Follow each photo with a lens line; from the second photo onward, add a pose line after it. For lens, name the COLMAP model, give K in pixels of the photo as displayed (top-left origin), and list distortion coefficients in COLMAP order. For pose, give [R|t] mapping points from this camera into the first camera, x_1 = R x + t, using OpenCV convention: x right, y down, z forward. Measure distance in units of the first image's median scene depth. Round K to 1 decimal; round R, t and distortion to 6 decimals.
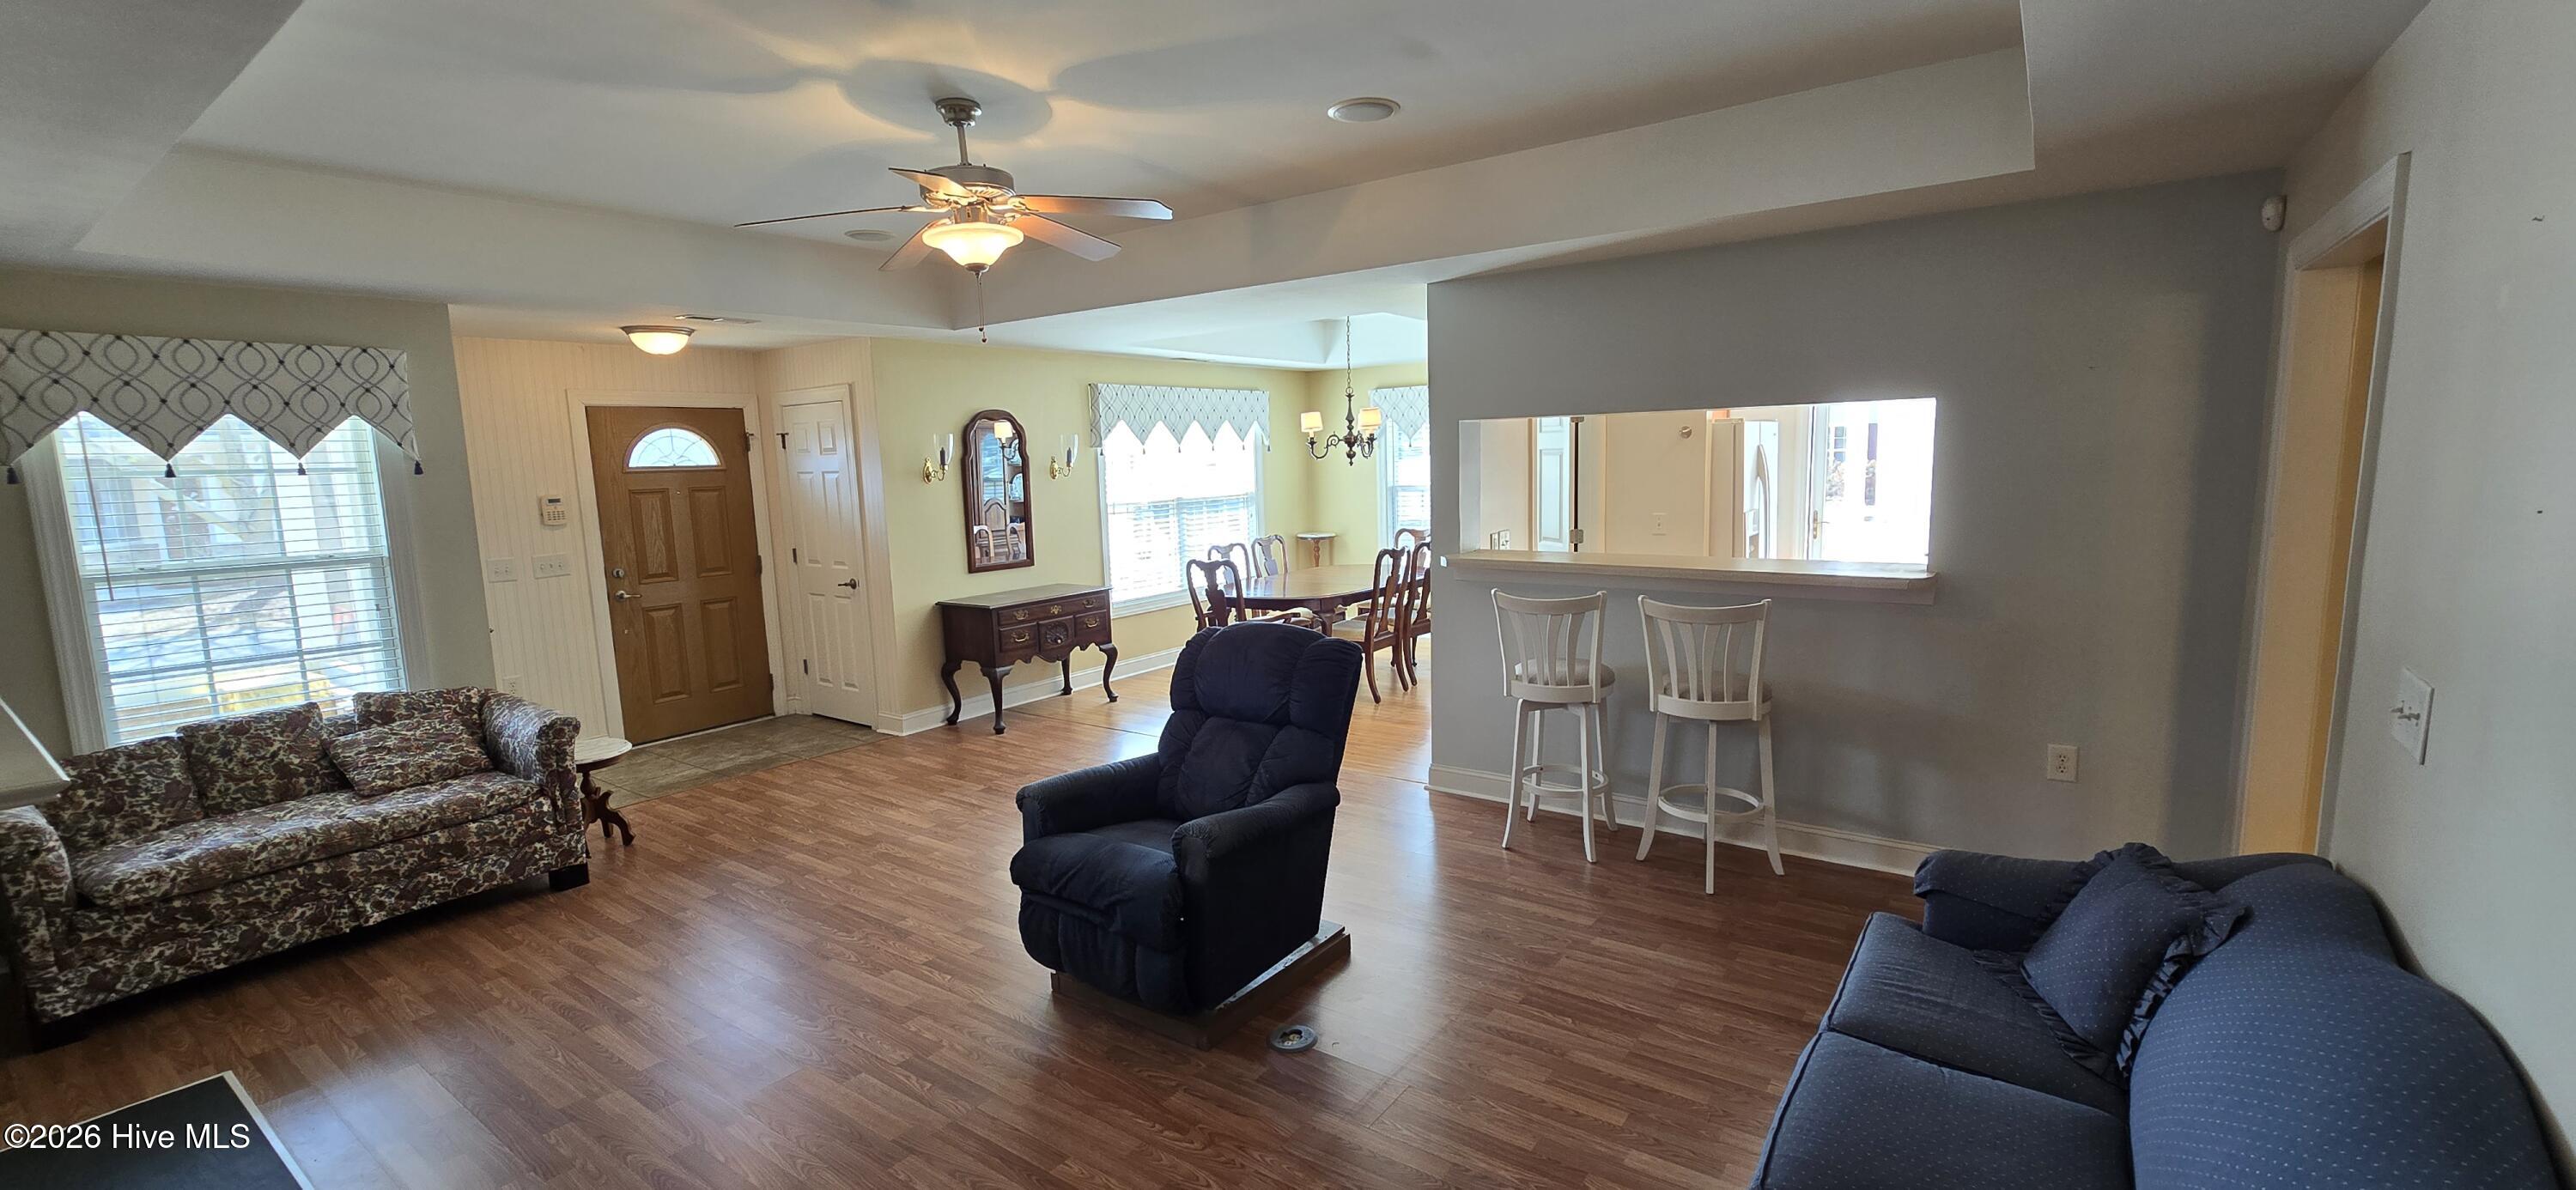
lens RADIAL K [[1061.8, 0, 1299.5], [0, 1061.8, 596.2], [0, 0, 1]] dist [0.000964, -0.000148]
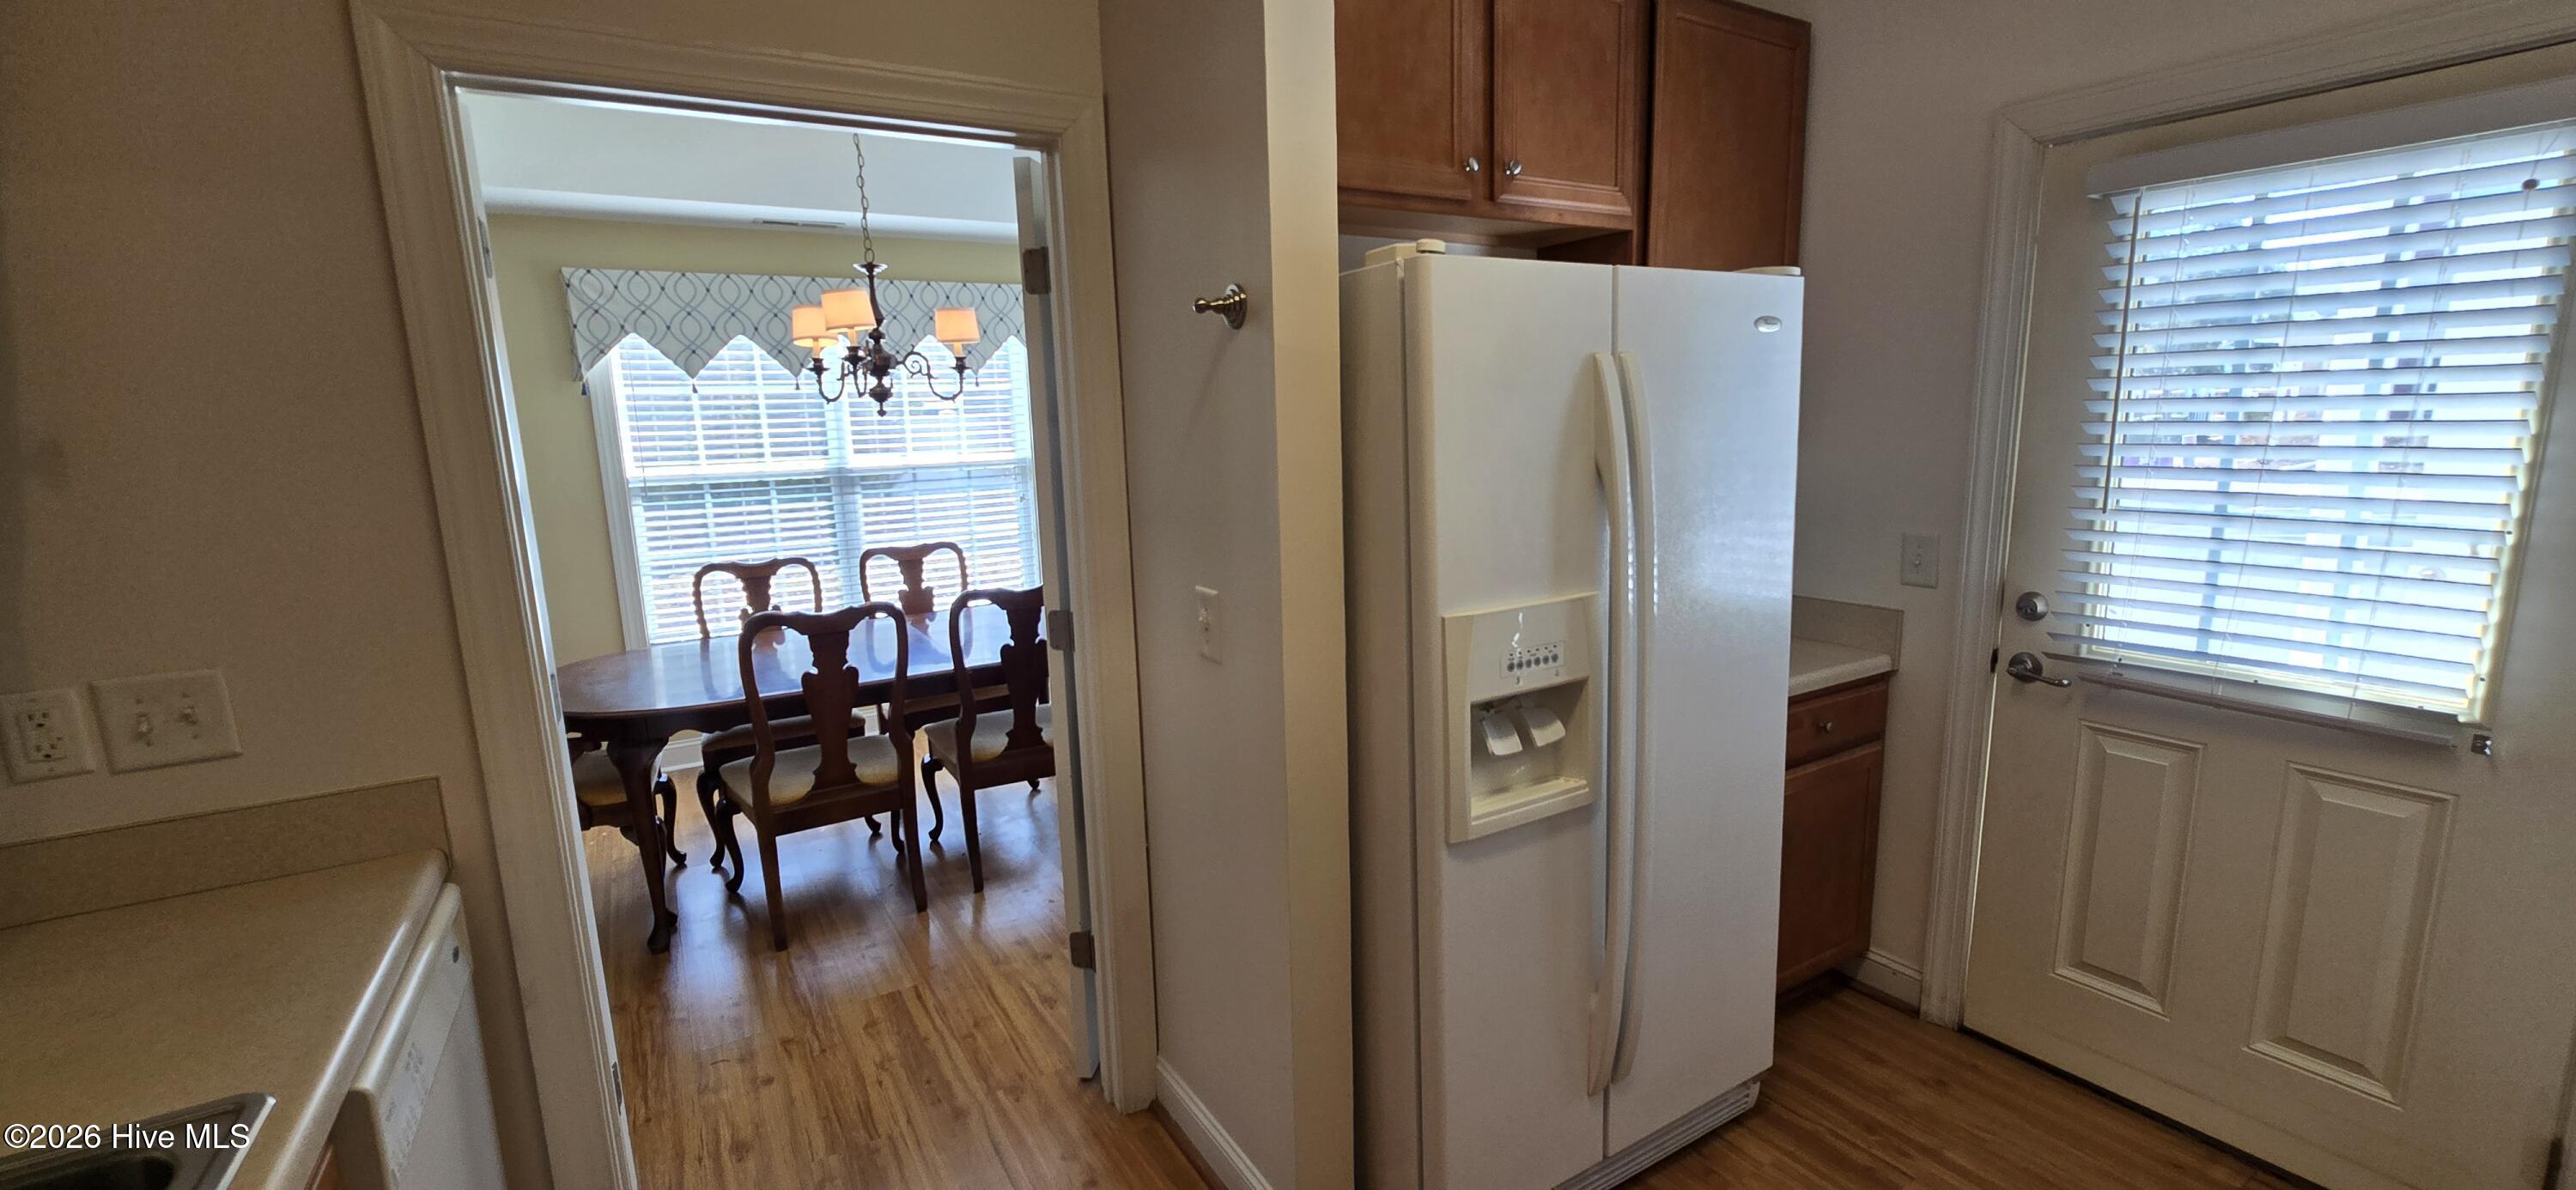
lens RADIAL K [[1042.1, 0, 1286.2], [0, 1042.1, 605.7], [0, 0, 1]] dist [0.001285, -0.000499]
pose [[0.925287, 0.075228, -0.371732, 0.521586], [-0.052341, 0.996081, 0.071294, -0.106959], [0.375638, -0.046510, 0.925598, 0.829938]]
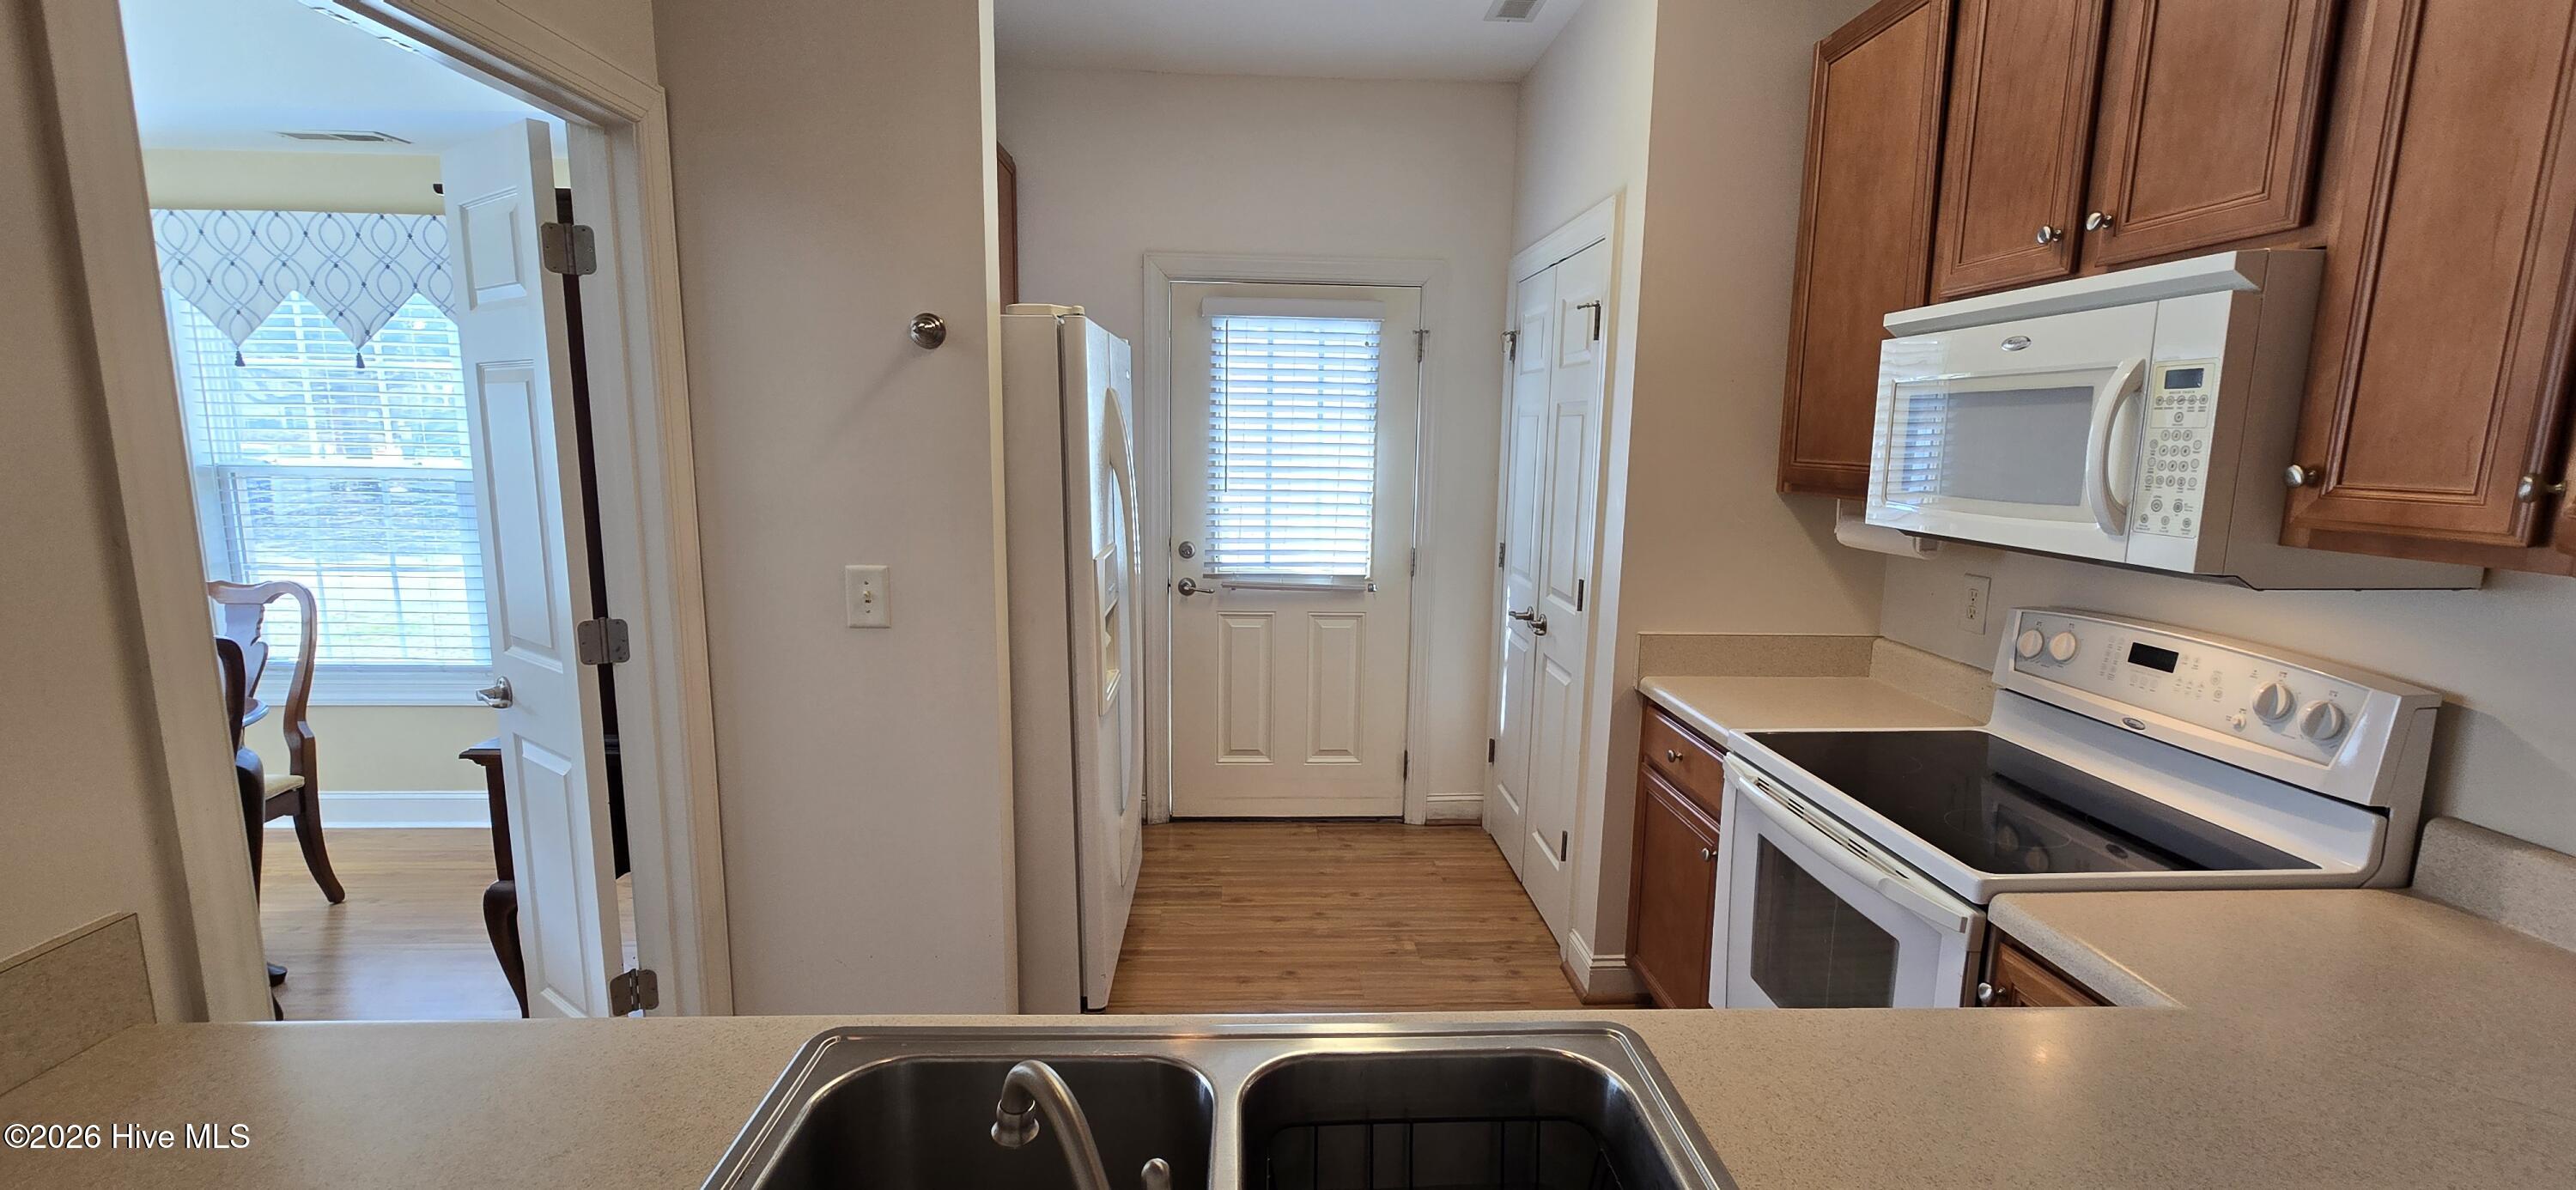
lens RADIAL K [[1076.5, 0, 1288.0], [0, 1076.5, 595.0], [0, 0, 1]] dist [-0.002077, -0.000152]
pose [[0.782230, -0.053770, 0.620665, 0.253279], [0.043927, 0.998549, 0.031146, -0.082436], [-0.621439, 0.002901, 0.783457, 0.719637]]
